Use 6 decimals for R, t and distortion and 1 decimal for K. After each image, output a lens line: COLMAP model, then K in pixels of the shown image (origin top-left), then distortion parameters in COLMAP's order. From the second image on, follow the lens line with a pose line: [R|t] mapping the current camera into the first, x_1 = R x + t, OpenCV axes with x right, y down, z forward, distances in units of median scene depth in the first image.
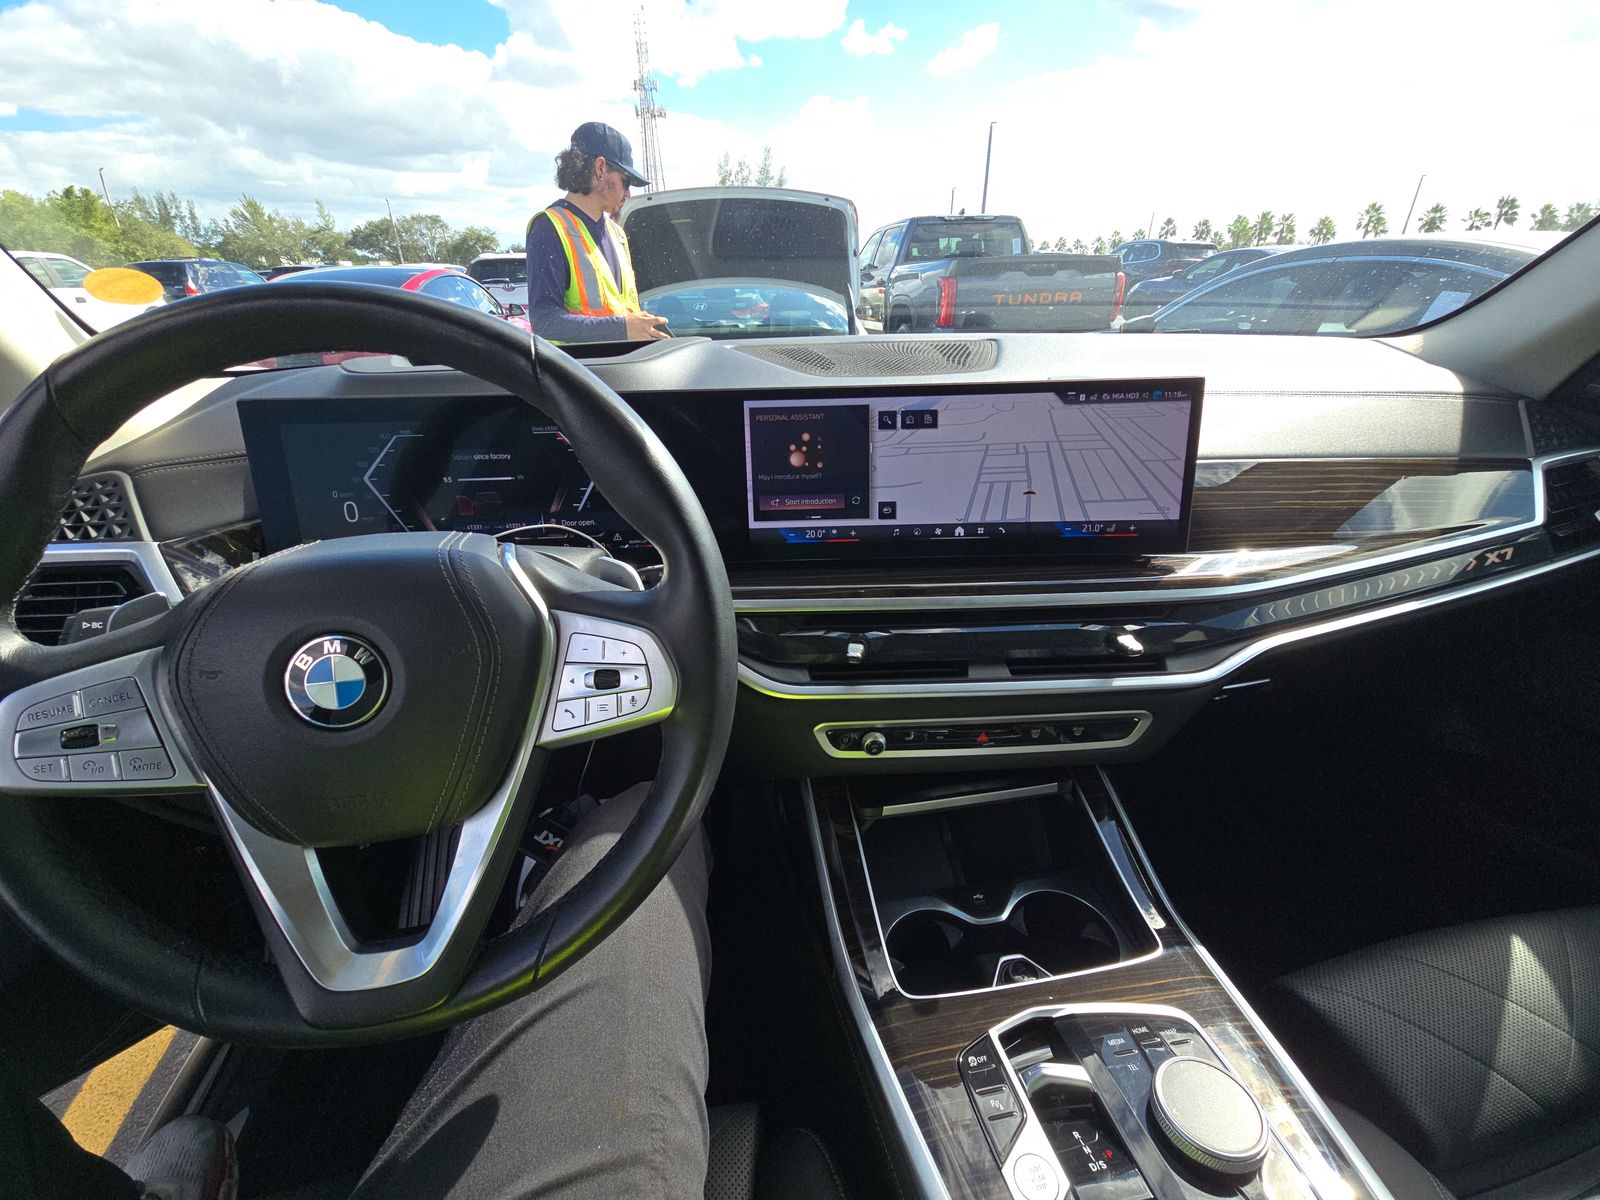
lens RADIAL K [[642.2, 0, 803.5], [0, 642.2, 601.4], [0, 0, 1]] dist [-0.002588, -0.001059]
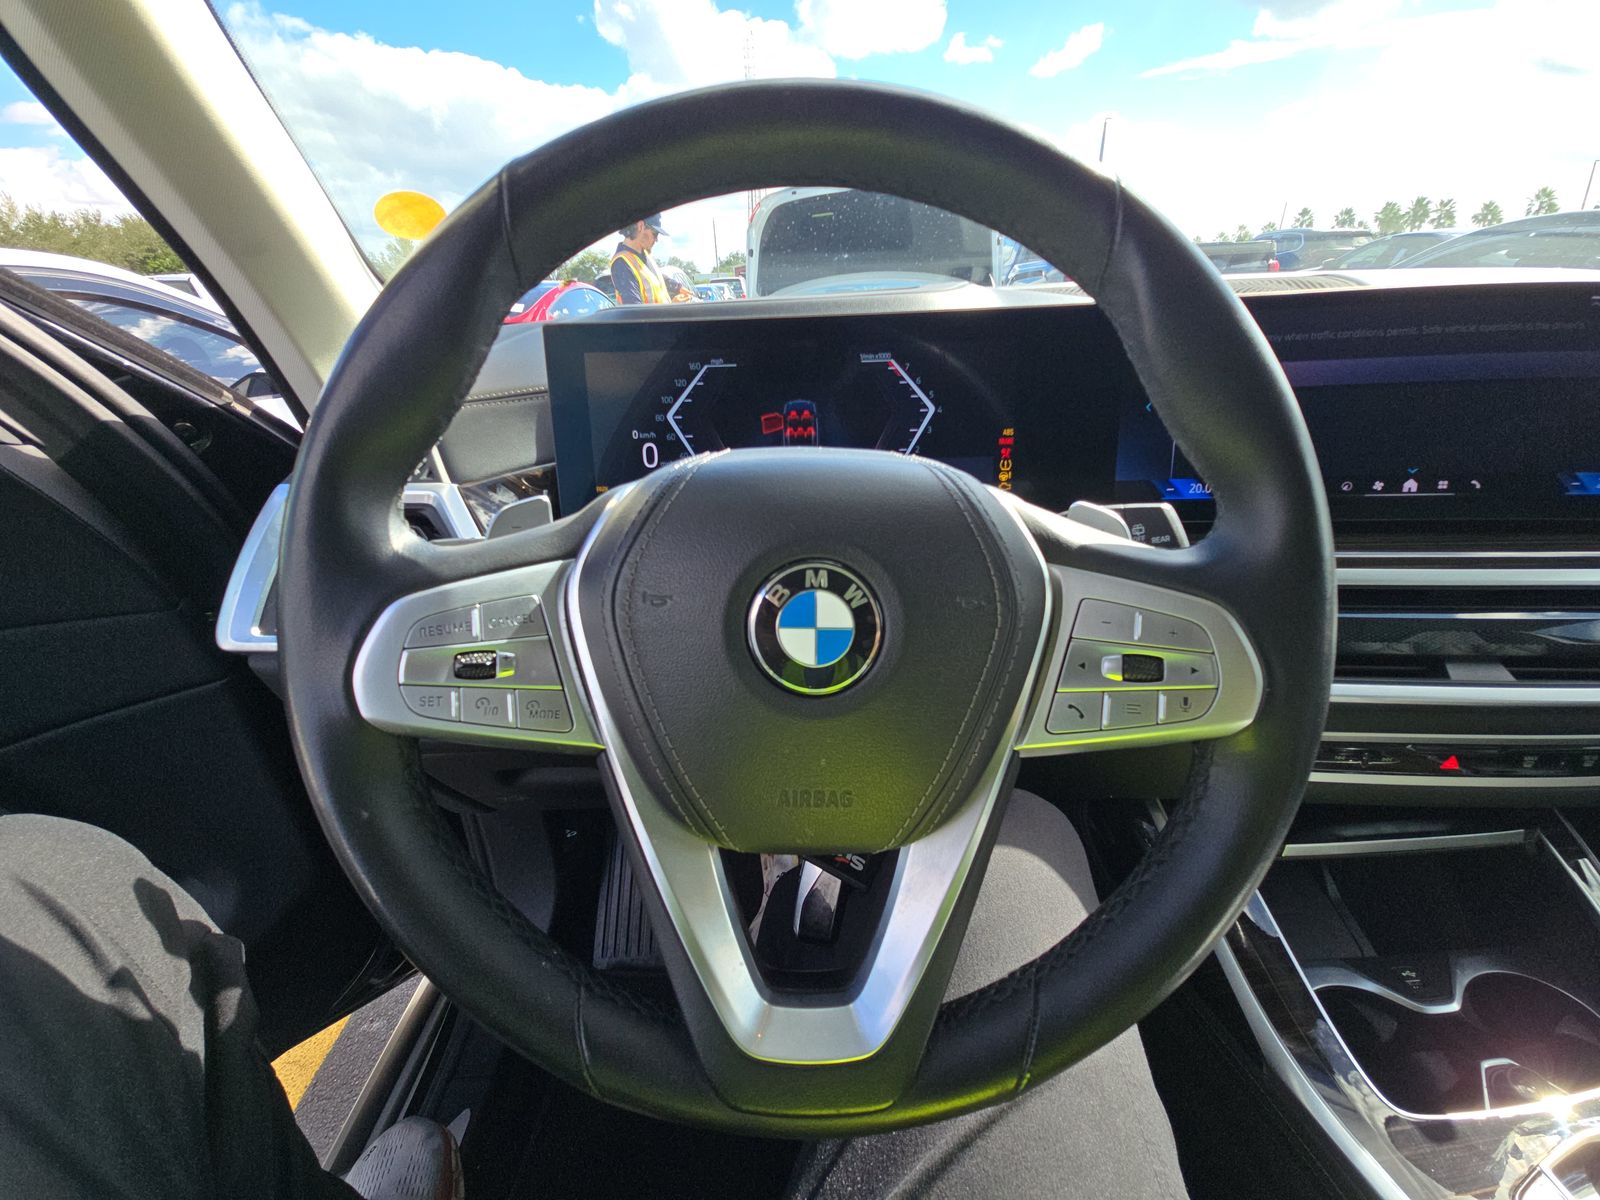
lens RADIAL K [[642.2, 0, 794.6], [0, 642.2, 599.5], [0, 0, 1]] dist [-0.002588, -0.001059]
pose [[0.989866, 0.028959, -0.139021, -0.302485], [-0.031826, 0.999323, -0.018439, 0.050810], [0.138393, 0.022677, 0.990118, 0.134041]]
